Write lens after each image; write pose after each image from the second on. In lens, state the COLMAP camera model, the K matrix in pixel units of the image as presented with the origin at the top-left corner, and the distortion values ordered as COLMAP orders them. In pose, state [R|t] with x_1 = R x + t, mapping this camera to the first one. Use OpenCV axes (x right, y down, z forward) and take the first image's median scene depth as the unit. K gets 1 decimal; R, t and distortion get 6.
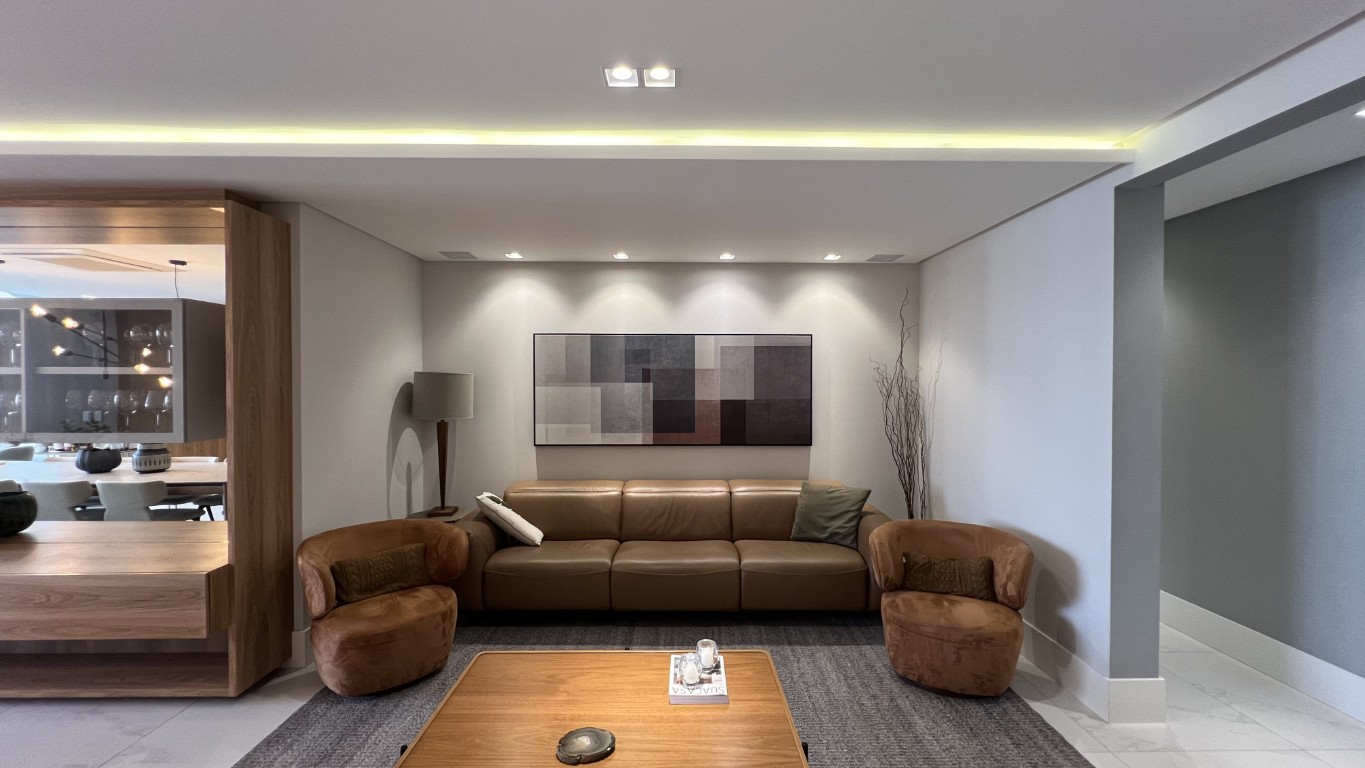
lens RADIAL K [[548.5, 0, 681.6], [0, 548.5, 388.1], [0, 0, 1]] dist [-0.005860, -0.000003]
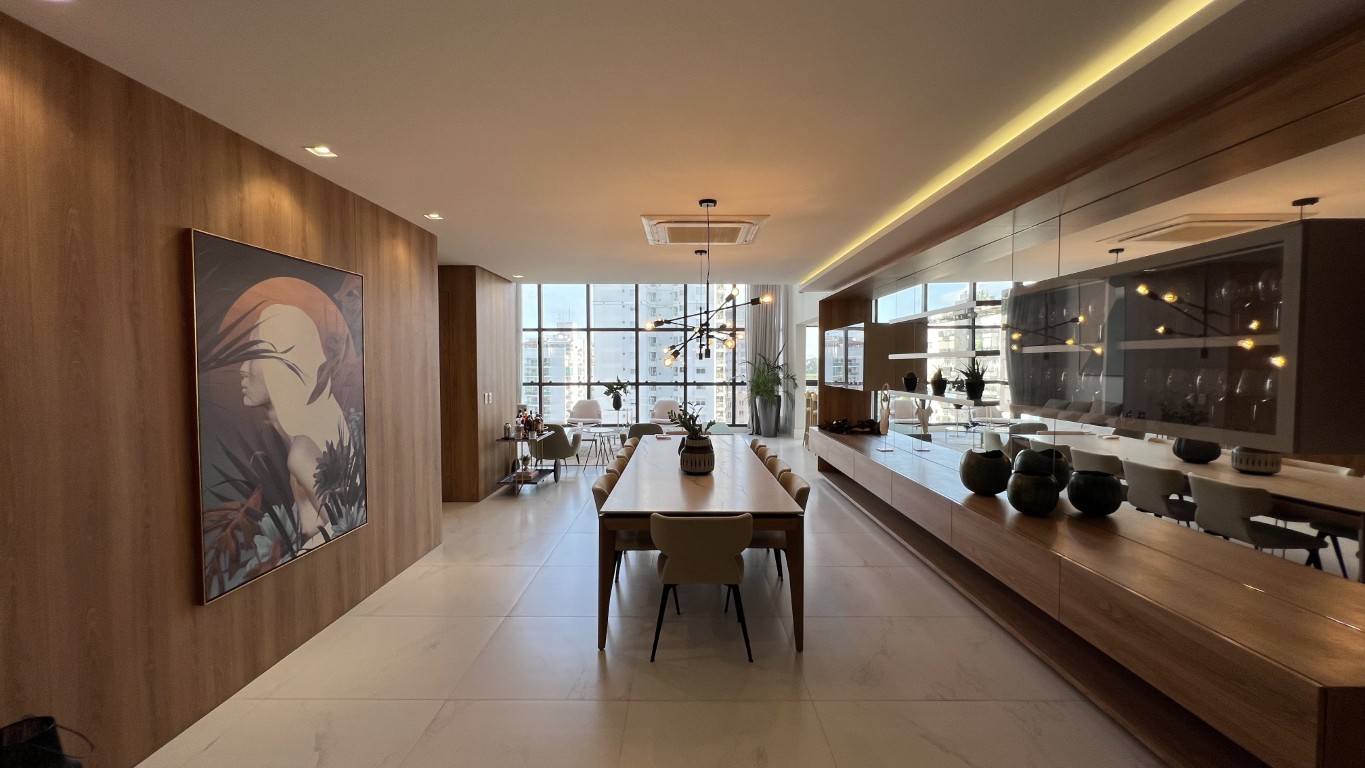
lens RADIAL K [[548.5, 0, 681.5], [0, 548.5, 390.5], [0, 0, 1]] dist [-0.005860, -0.000003]
pose [[-0.025622, 0.041140, -0.998825, -0.164630], [-0.007602, 0.999116, 0.041347, 0.004657], [0.999643, 0.008653, -0.025286, 0.188705]]
